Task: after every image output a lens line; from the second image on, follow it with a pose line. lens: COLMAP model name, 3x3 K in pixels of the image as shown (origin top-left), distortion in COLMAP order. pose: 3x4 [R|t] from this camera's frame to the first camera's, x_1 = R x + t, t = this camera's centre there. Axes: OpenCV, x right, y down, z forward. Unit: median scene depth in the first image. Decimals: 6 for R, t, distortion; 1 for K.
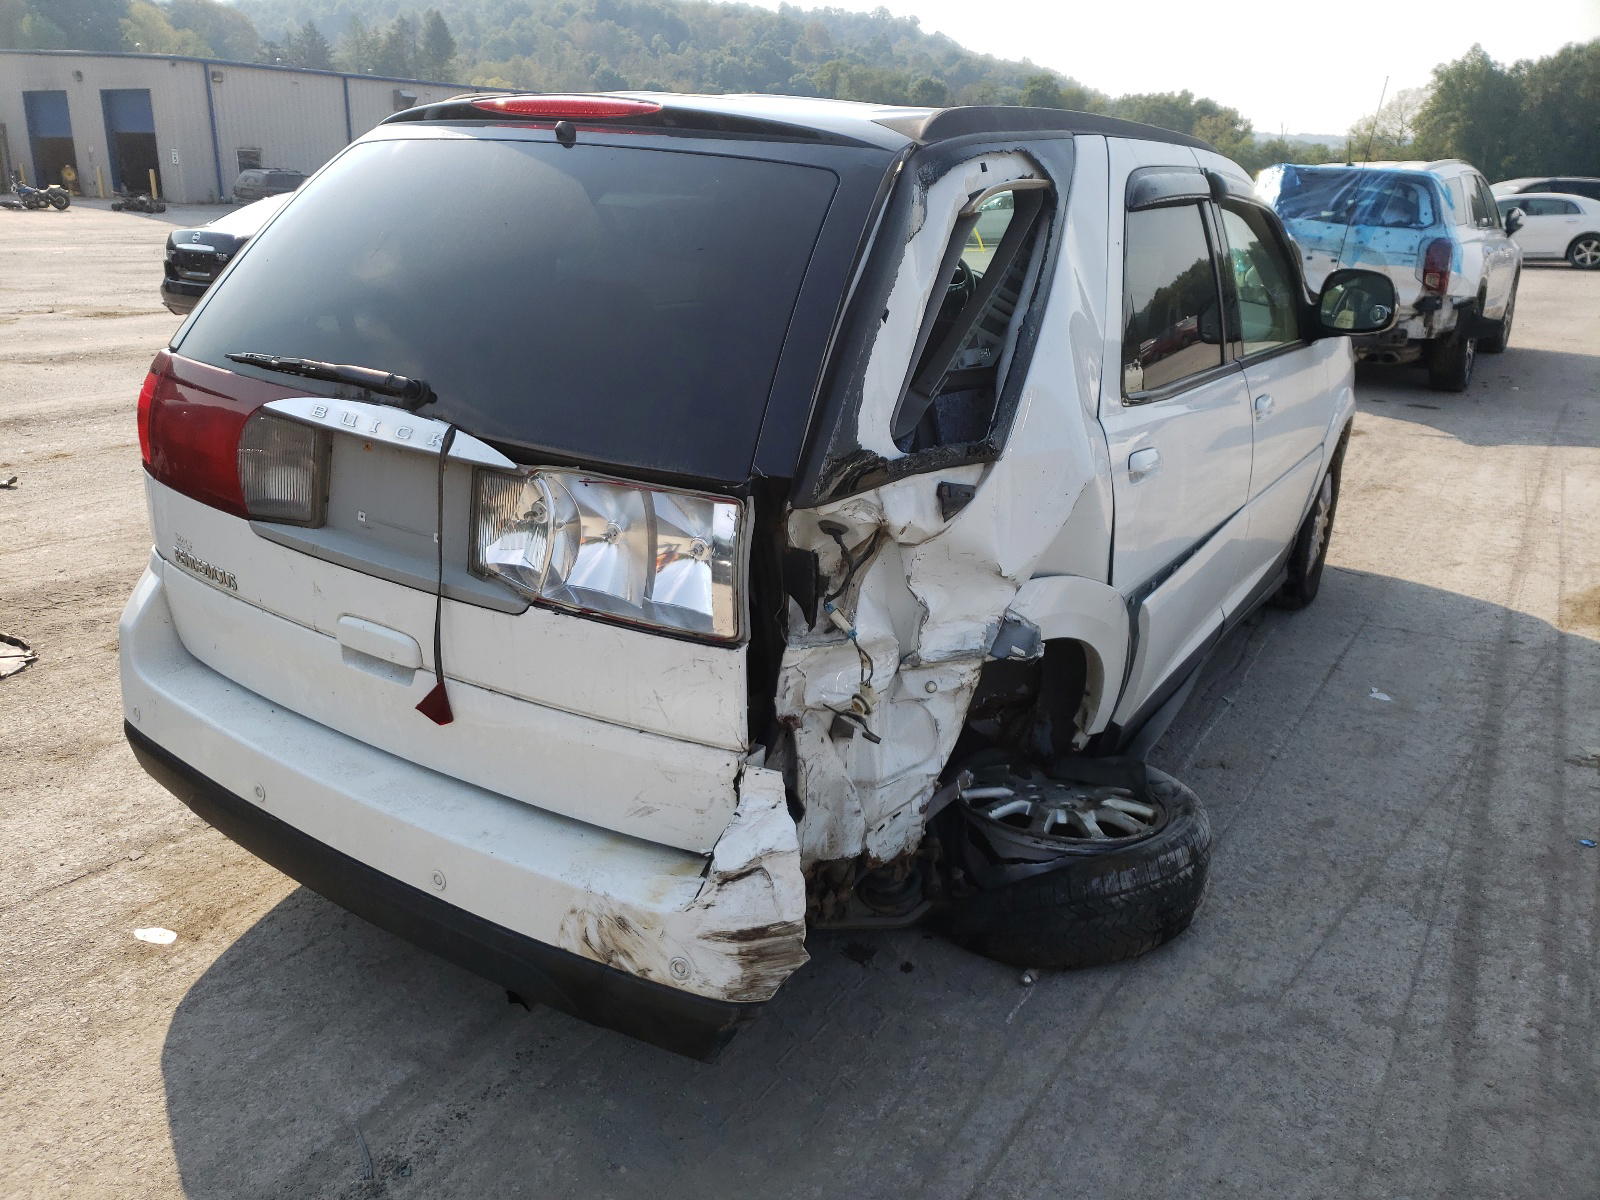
lens RADIAL K [[1221.2, 0, 793.9], [0, 1221.2, 596.0], [0, 0, 1]] dist [0.045731, -0.005736]
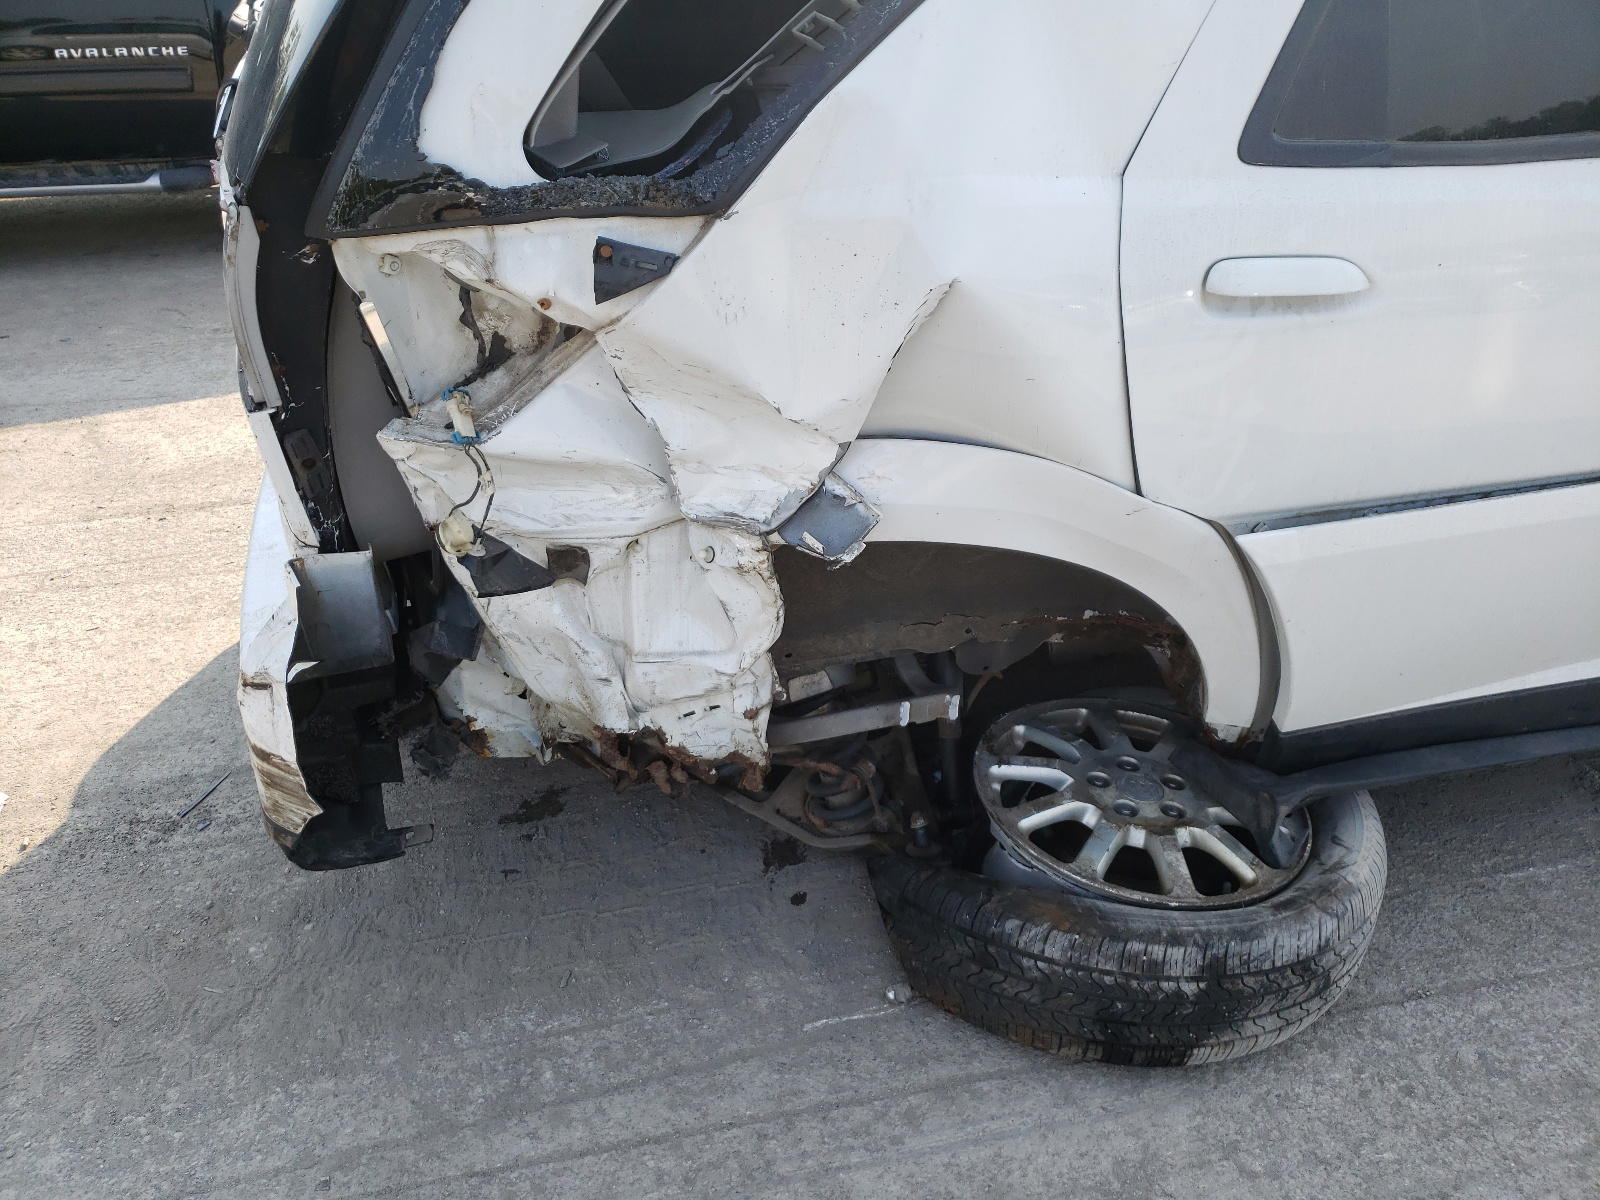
lens RADIAL K [[1221.2, 0, 813.9], [0, 1221.2, 613.9], [0, 0, 1]] dist [0.045731, -0.005736]
pose [[0.718482, 0.340688, -0.606395, 0.579213], [-0.189389, 0.934710, 0.300748, -0.110392], [0.669265, -0.101237, 0.736095, 0.531797]]
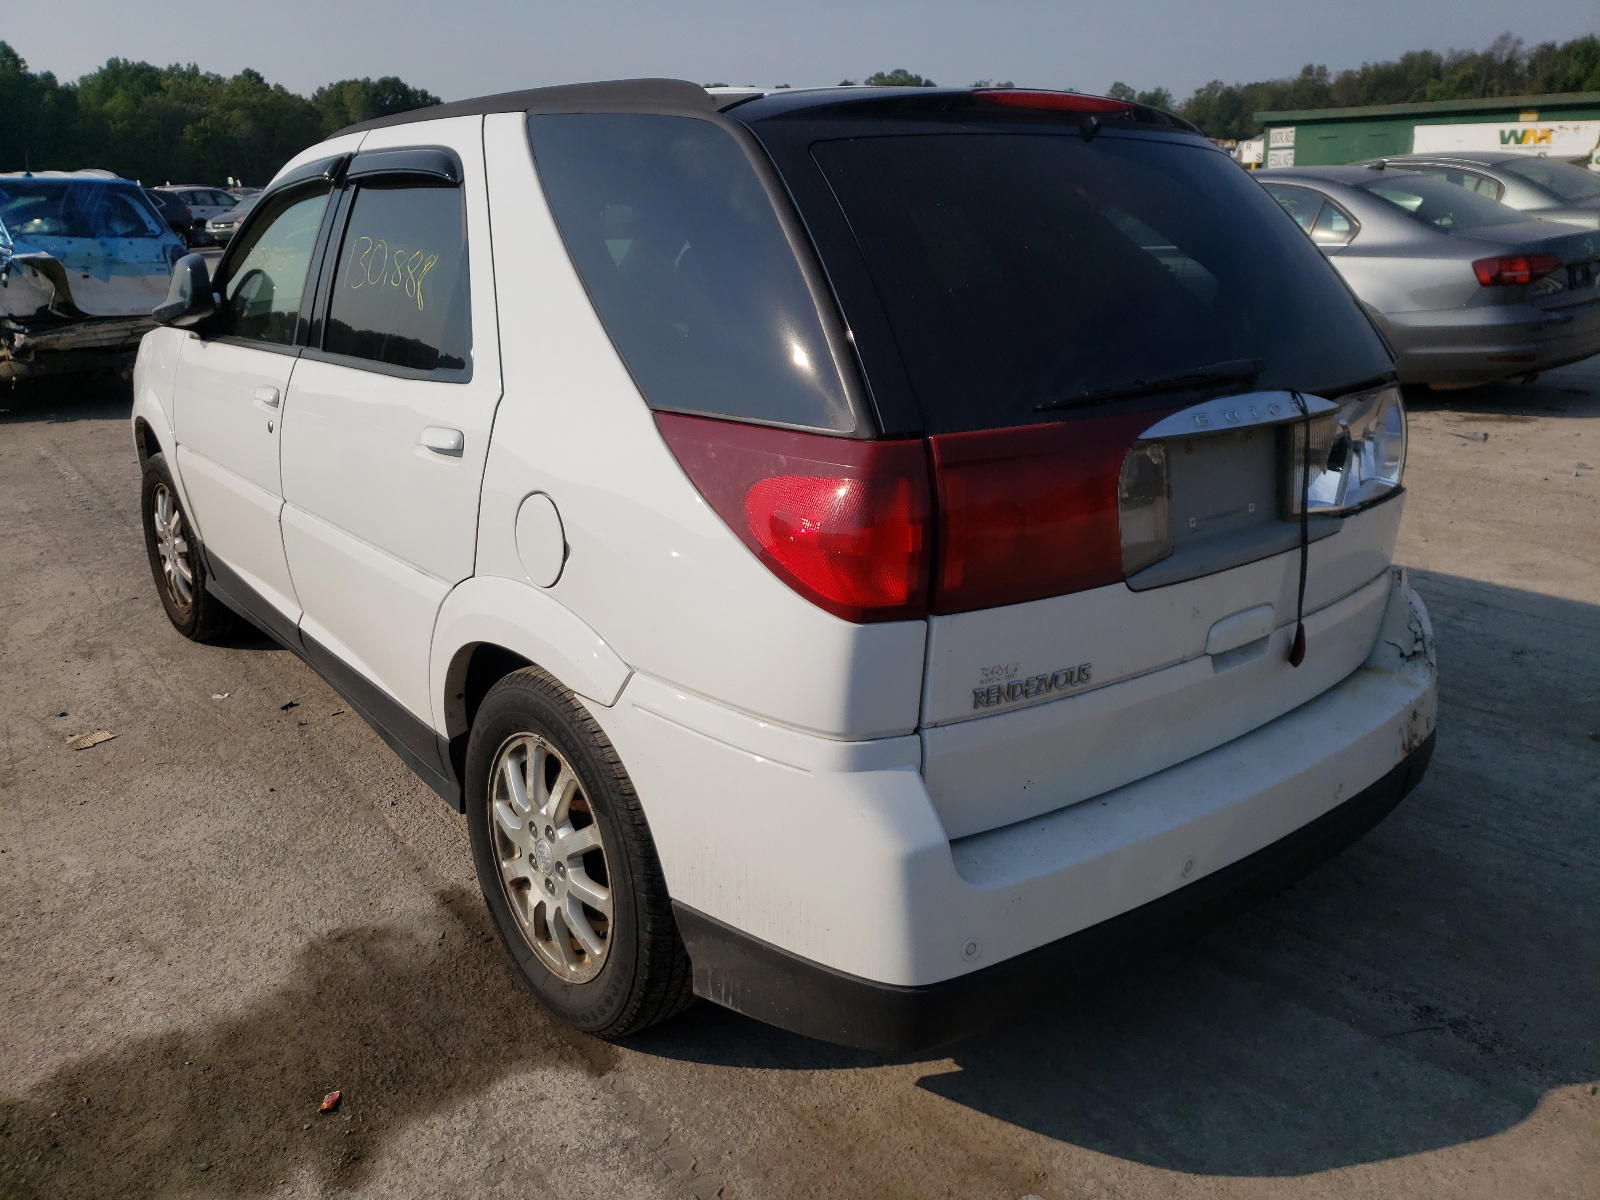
lens RADIAL K [[1221.2, 0, 792.7], [0, 1221.2, 589.1], [0, 0, 1]] dist [0.045731, -0.005736]
pose [[0.320672, -0.315622, 0.893058, -1.291832], [0.329073, 0.921242, 0.207422, -0.310646], [-0.888189, 0.227367, 0.399279, 0.881492]]
